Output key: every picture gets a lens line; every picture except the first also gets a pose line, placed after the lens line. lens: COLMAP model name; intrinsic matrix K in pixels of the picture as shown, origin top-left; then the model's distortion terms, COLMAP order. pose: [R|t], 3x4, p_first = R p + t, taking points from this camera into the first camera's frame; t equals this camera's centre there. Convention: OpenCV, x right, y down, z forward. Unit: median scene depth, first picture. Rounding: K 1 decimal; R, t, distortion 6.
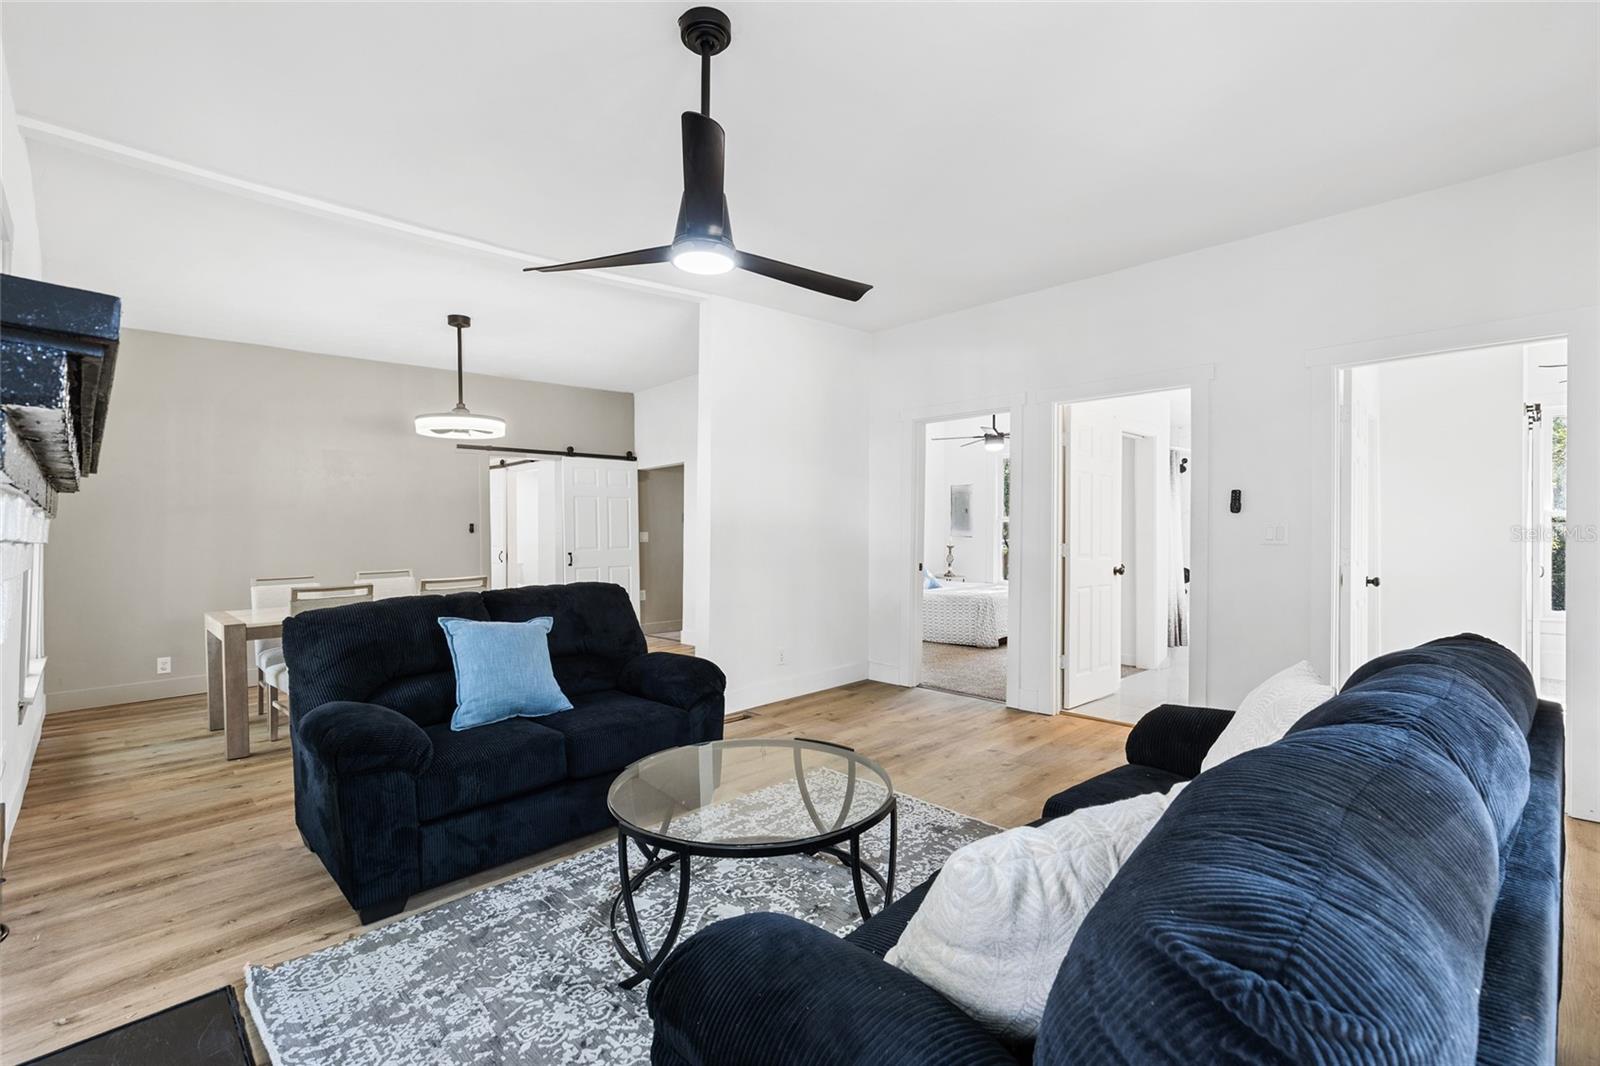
lens RADIAL K [[725.8, 0, 805.6], [0, 725.8, 522.1], [0, 0, 1]] dist [0.002242, -0.000459]
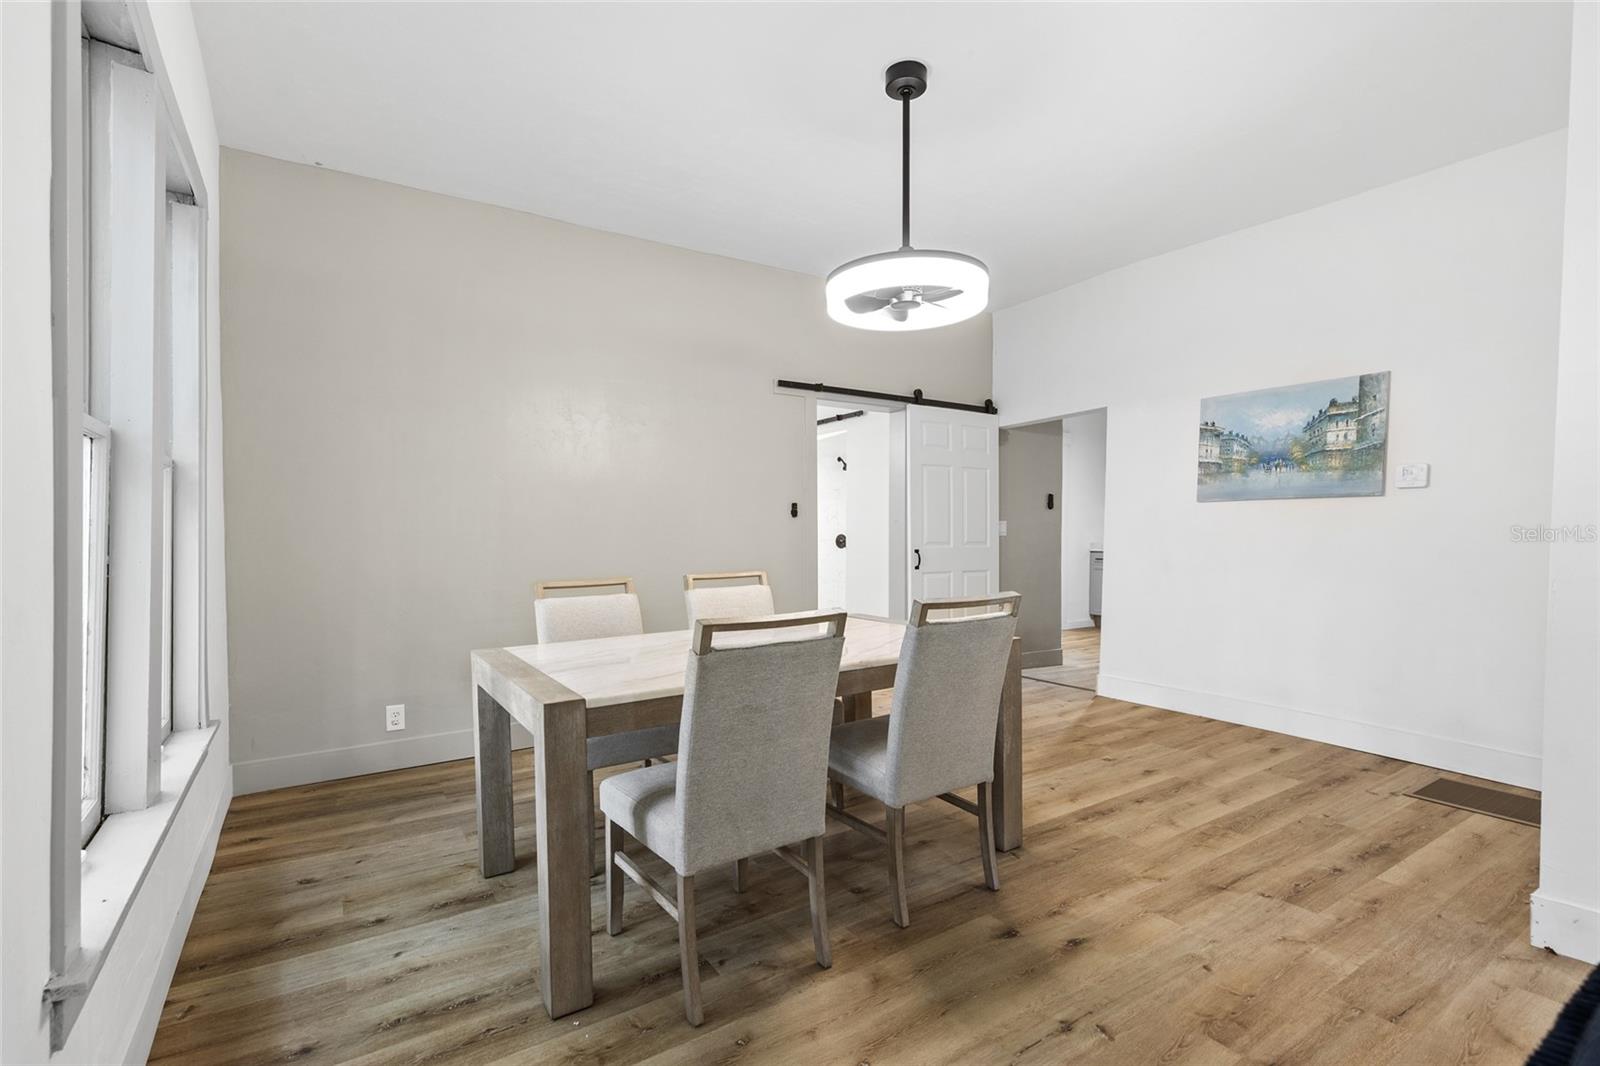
lens RADIAL K [[730.8, 0, 801.1], [0, 730.8, 537.1], [0, 0, 1]] dist [0.003633, 0.000737]
pose [[0.981515, 0.008372, -0.191201, -0.435872], [-0.005140, 0.999835, 0.017396, 0.028597], [0.191315, -0.016091, 0.981397, 0.466428]]
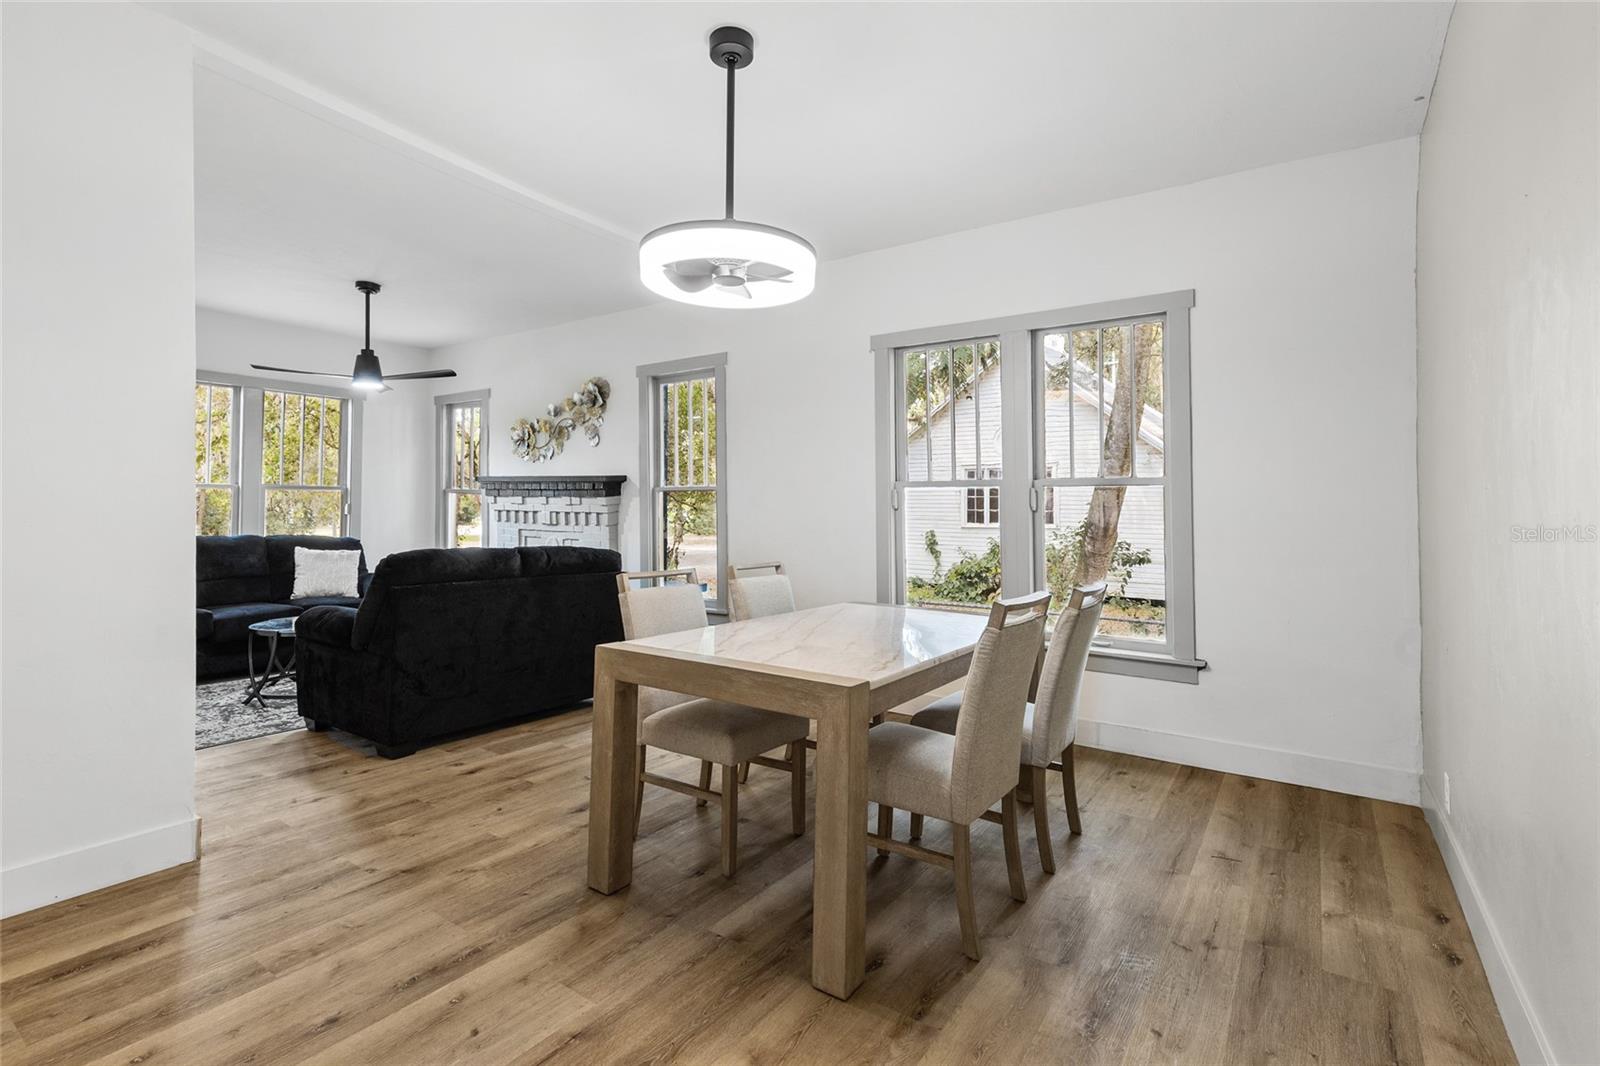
lens RADIAL K [[736.0, 0, 810.1], [0, 736.0, 479.0], [0, 0, 1]] dist [-0.000002, -0.000321]
pose [[-0.978332, -0.008213, -0.206879, -0.418864], [0.001977, 0.998797, -0.049003, 0.025258], [0.207033, -0.048351, -0.977138, 1.451040]]
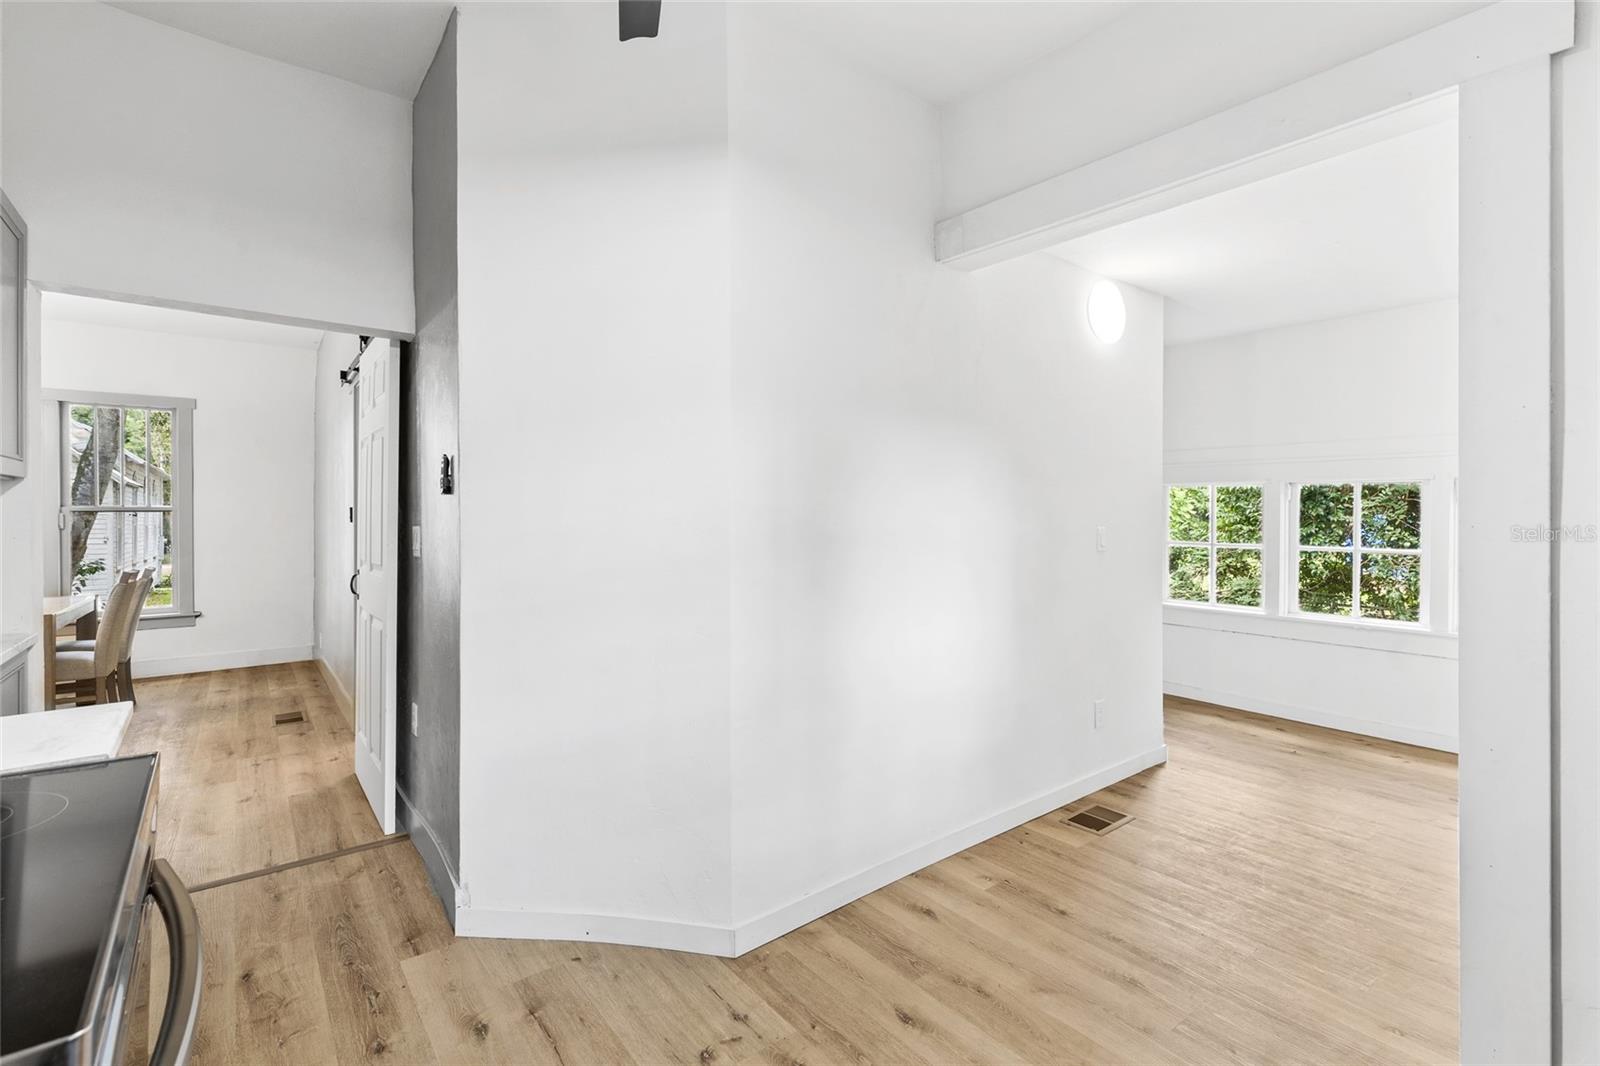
lens RADIAL K [[725.8, 0, 805.6], [0, 725.8, 522.1], [0, 0, 1]] dist [0.002242, -0.000459]
pose [[-0.096134, 0.011301, -0.995304, 0.152784], [0.014151, 0.999850, 0.009985, 0.016323], [0.995268, -0.013124, -0.096280, 1.943079]]
